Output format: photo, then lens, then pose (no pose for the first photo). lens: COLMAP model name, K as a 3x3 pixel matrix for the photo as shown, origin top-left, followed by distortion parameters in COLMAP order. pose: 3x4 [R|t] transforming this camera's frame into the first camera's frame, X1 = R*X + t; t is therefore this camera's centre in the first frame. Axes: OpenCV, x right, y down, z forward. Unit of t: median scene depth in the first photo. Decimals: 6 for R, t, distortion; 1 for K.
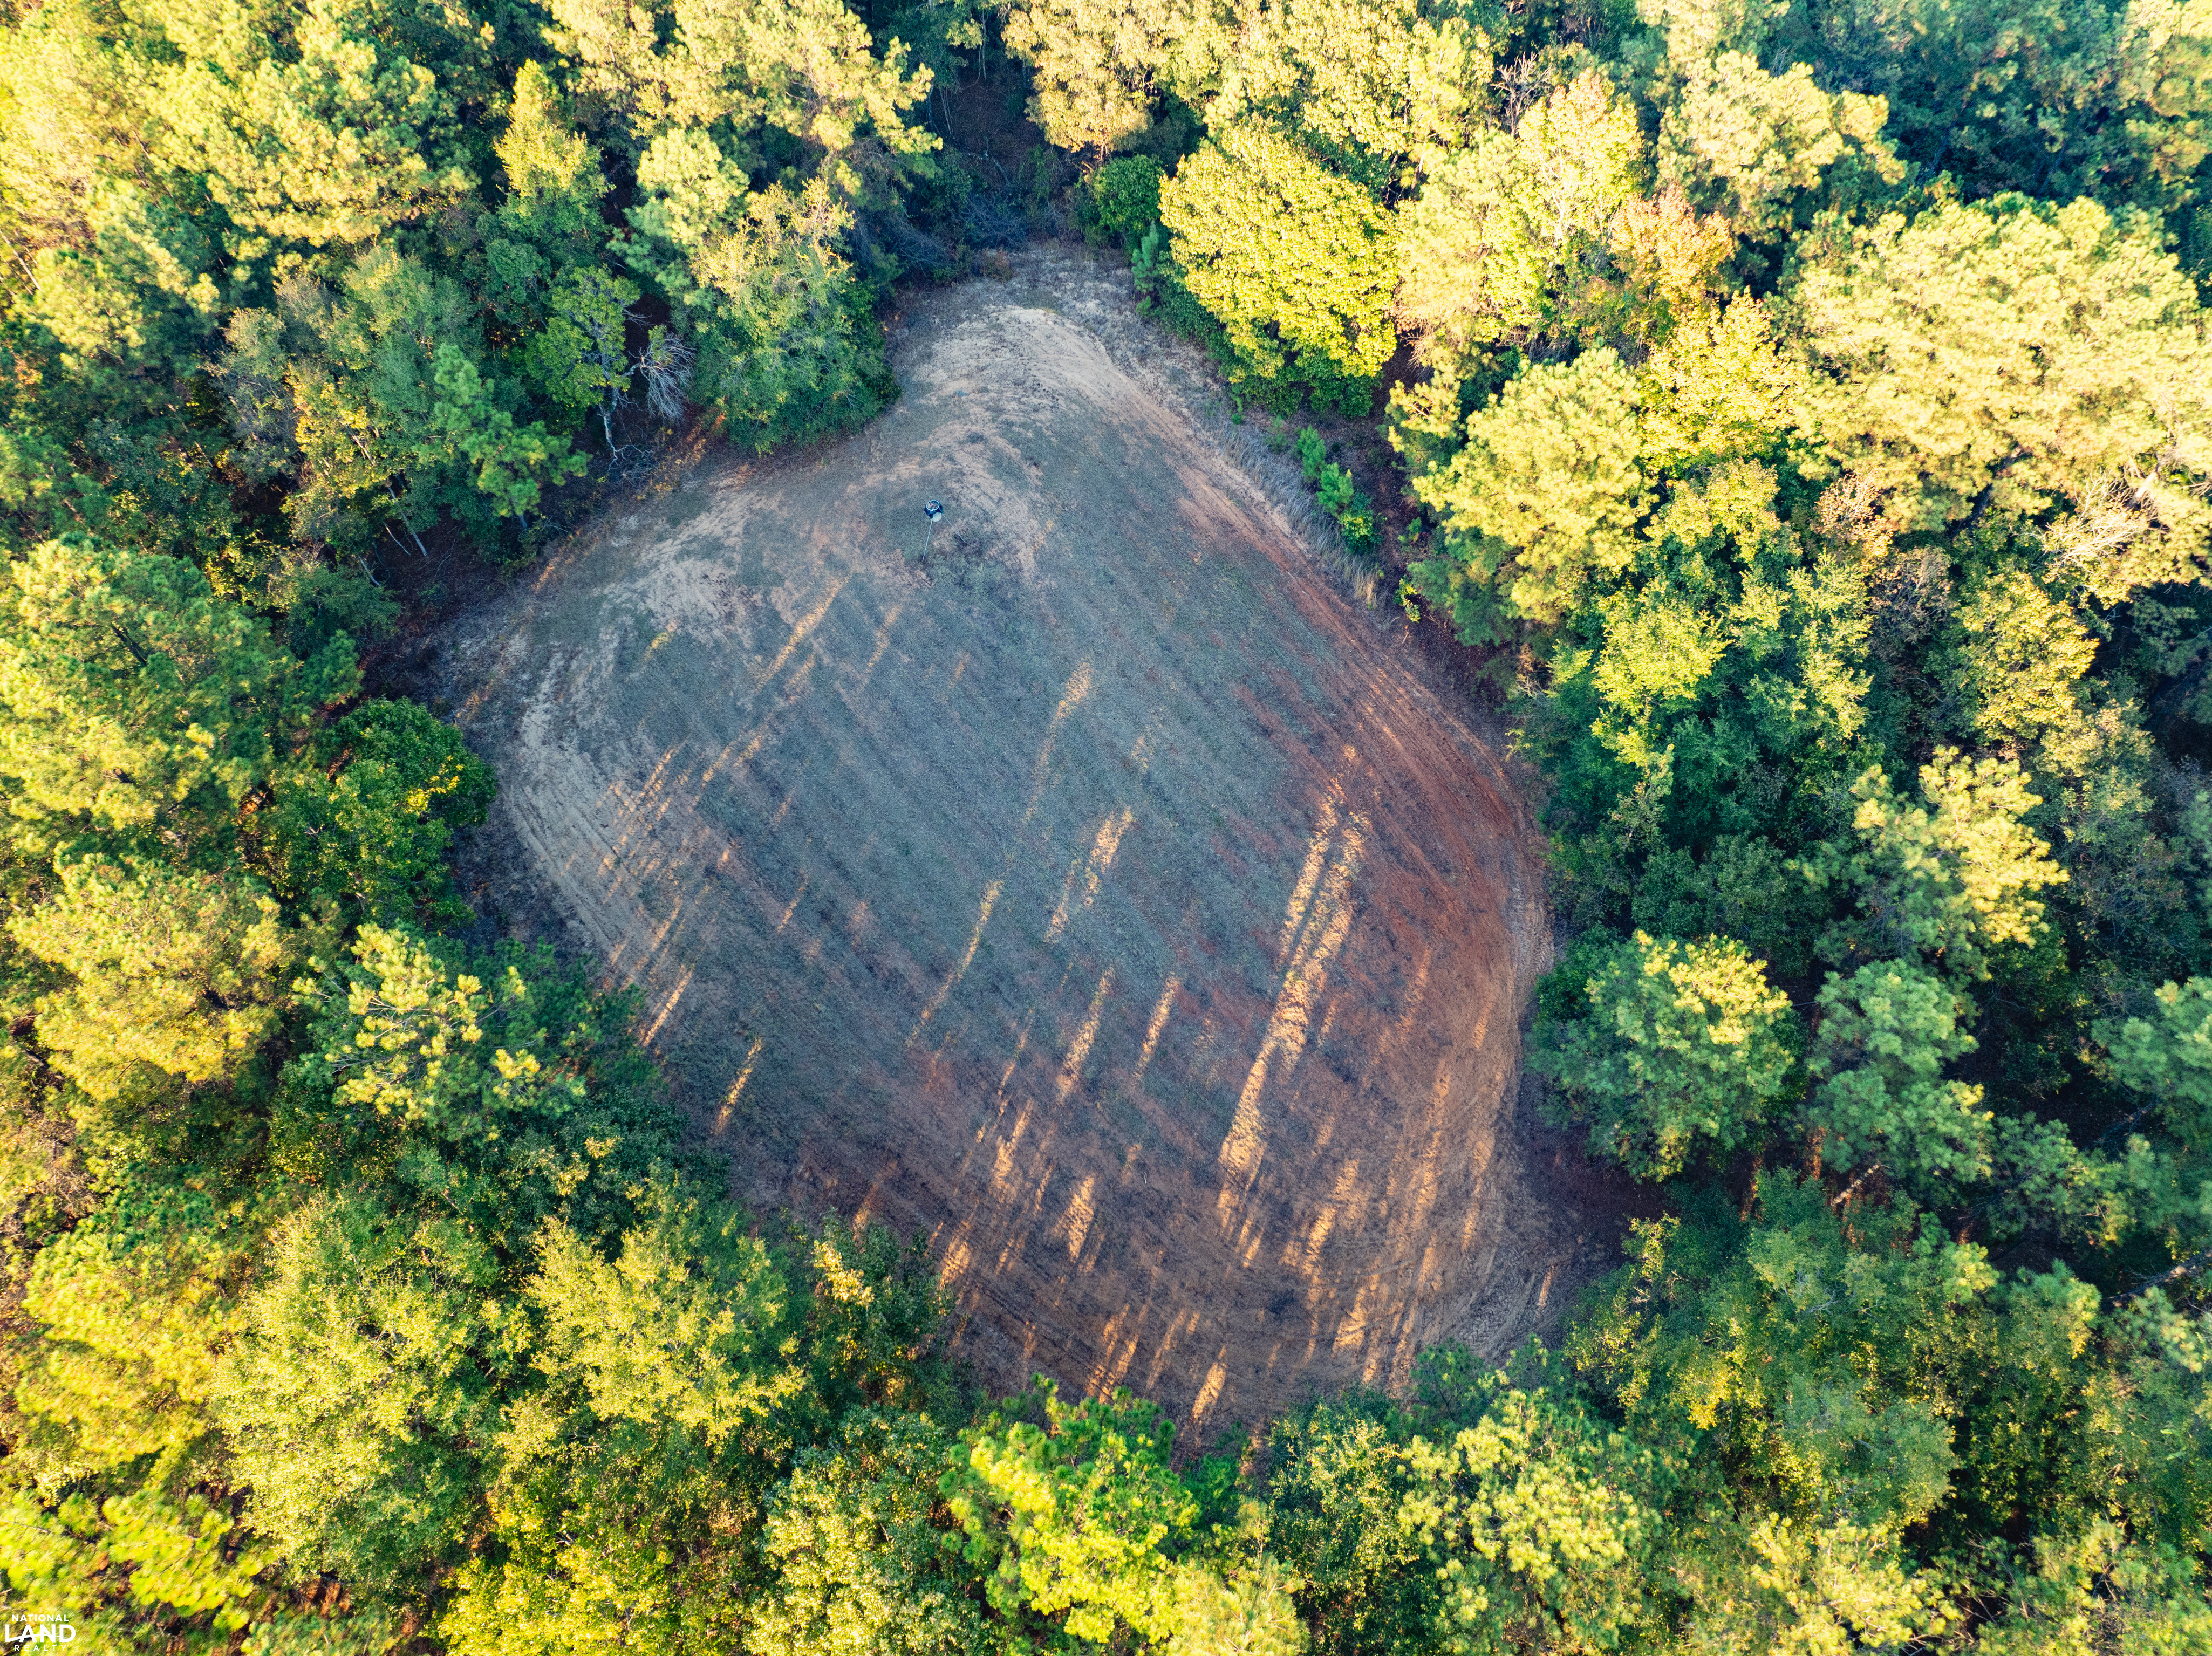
lens RADIAL K [[1550.1, 0, 1114.7], [0, 1550.1, 826.6], [0, 0, 1]] dist [-0.021508, -0.024217]
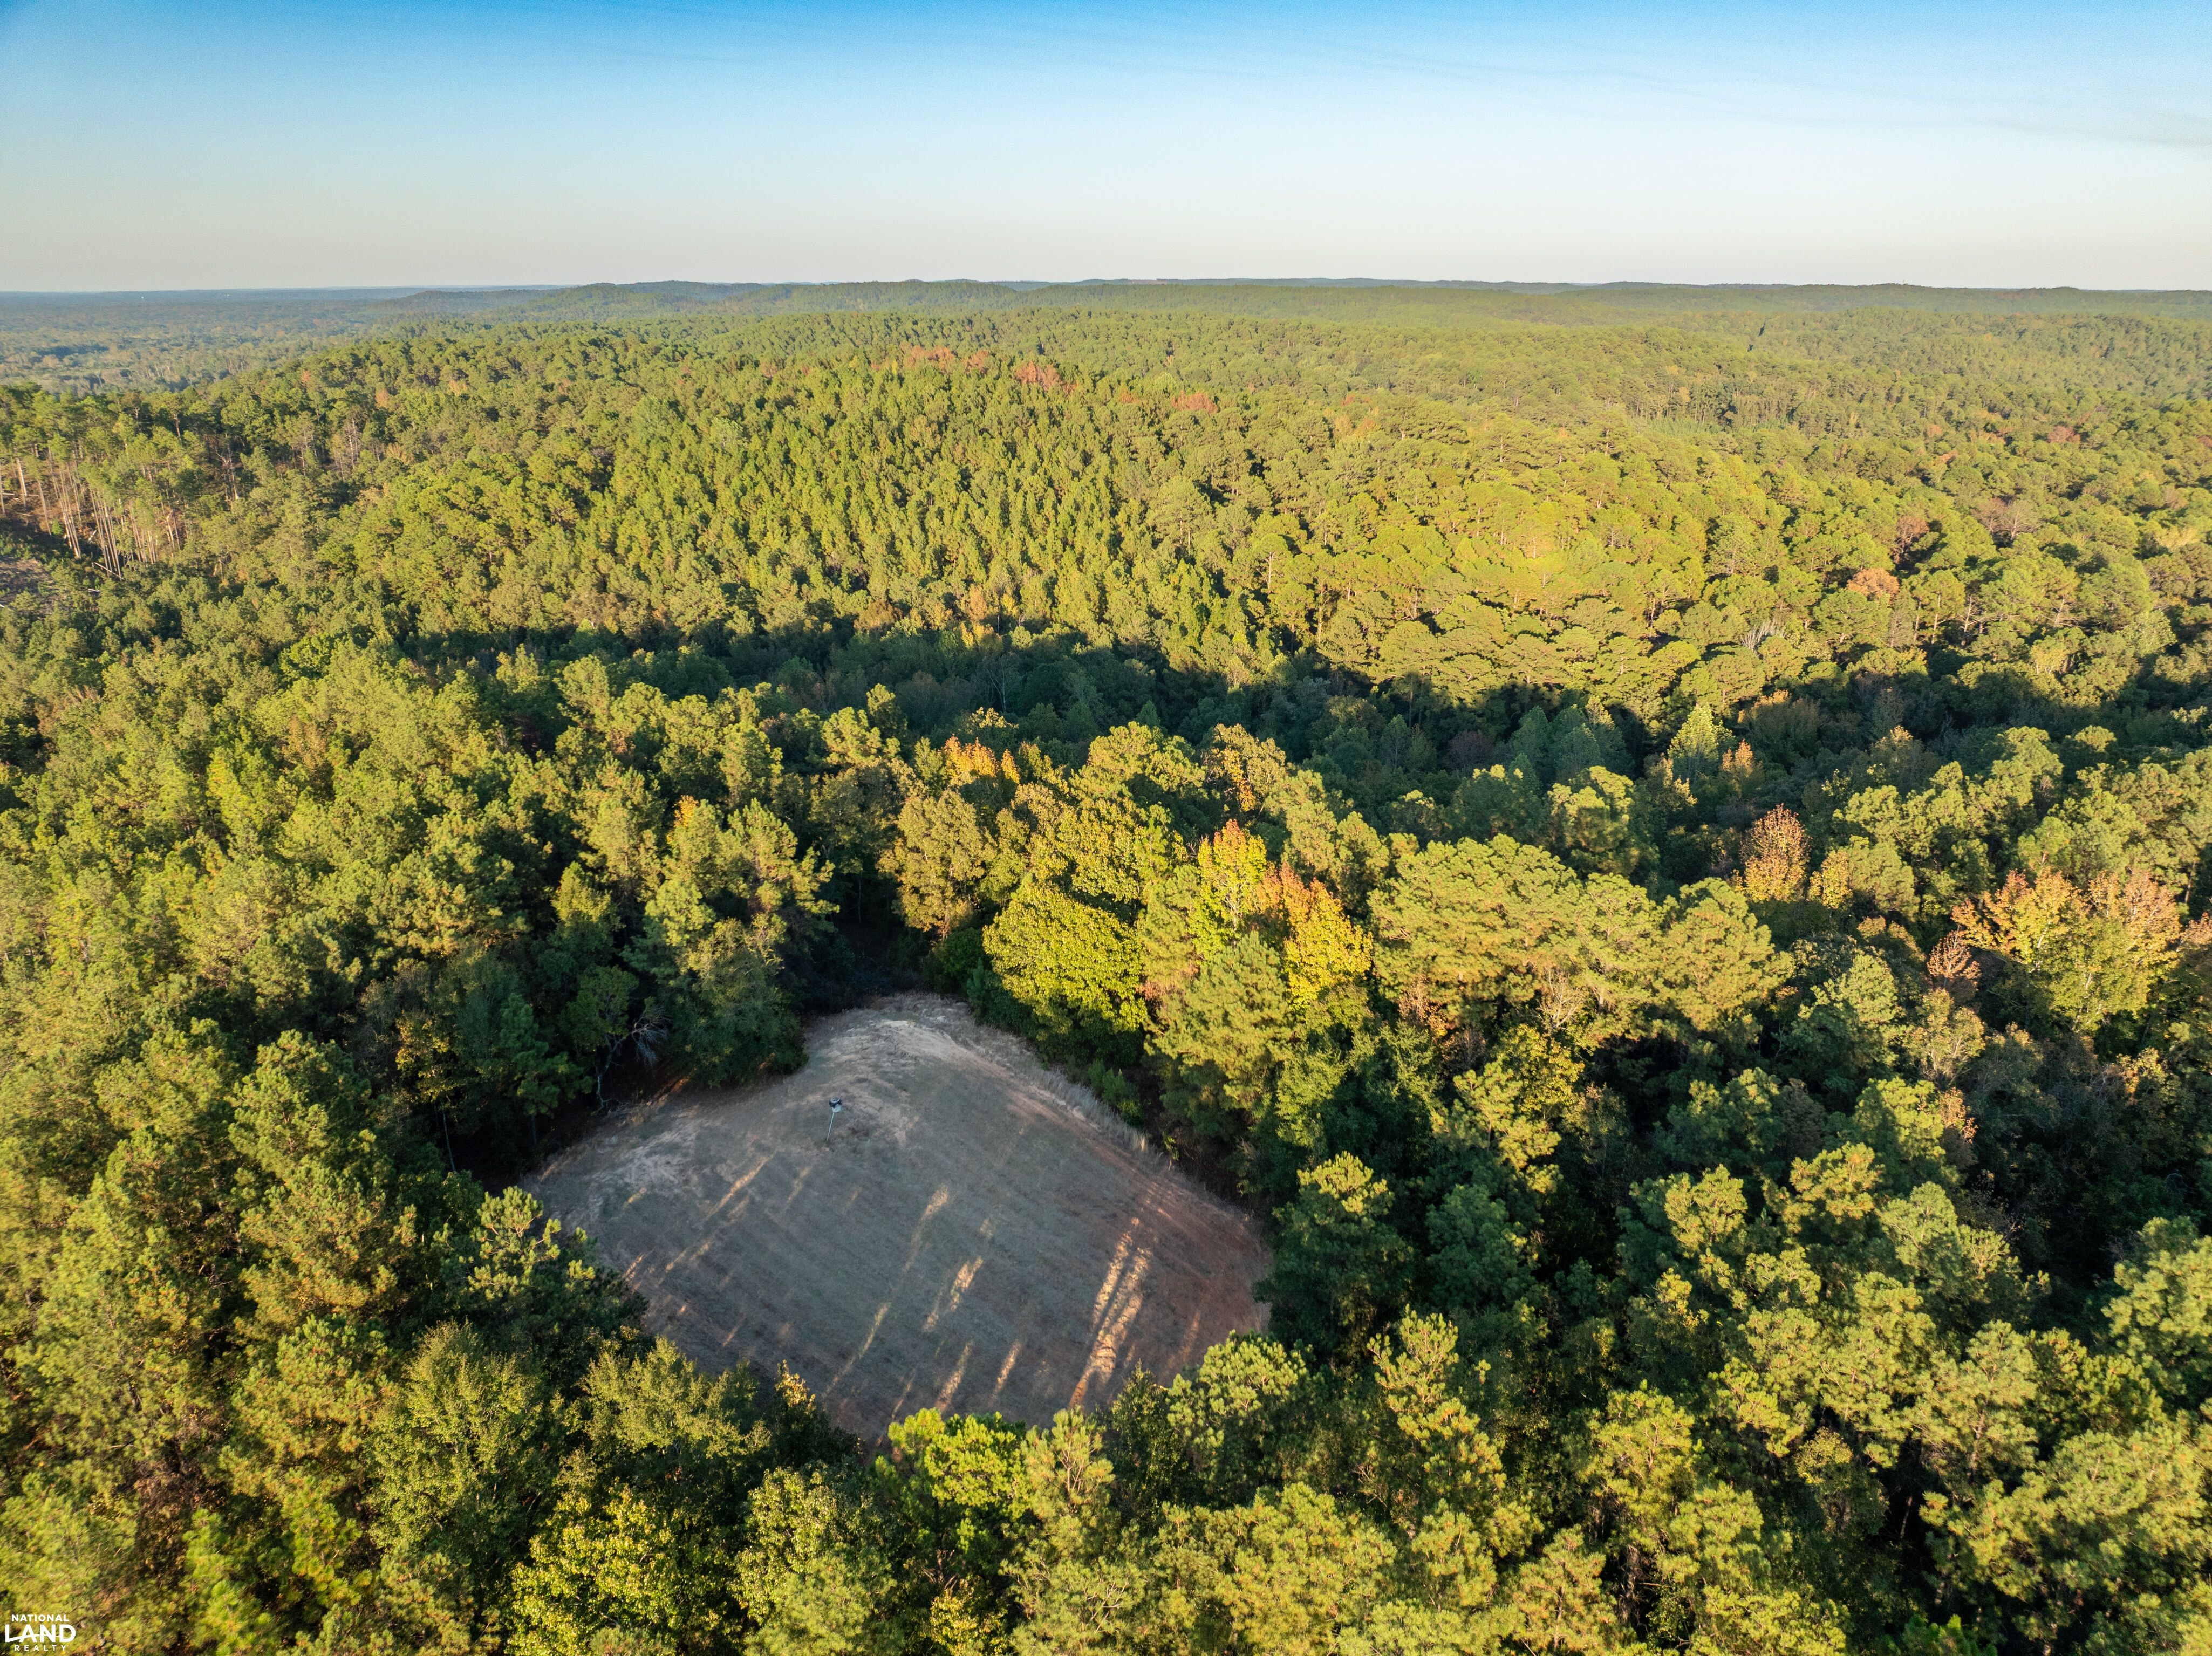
lens RADIAL K [[1550.1, 0, 1114.7], [0, 1550.1, 826.6], [0, 0, 1]] dist [-0.021508, -0.024217]
pose [[0.992844, -0.042158, 0.111727, -0.008842], [0.100947, 0.796133, -0.596642, 0.477606], [-0.063796, 0.603651, 0.794692, -0.318506]]
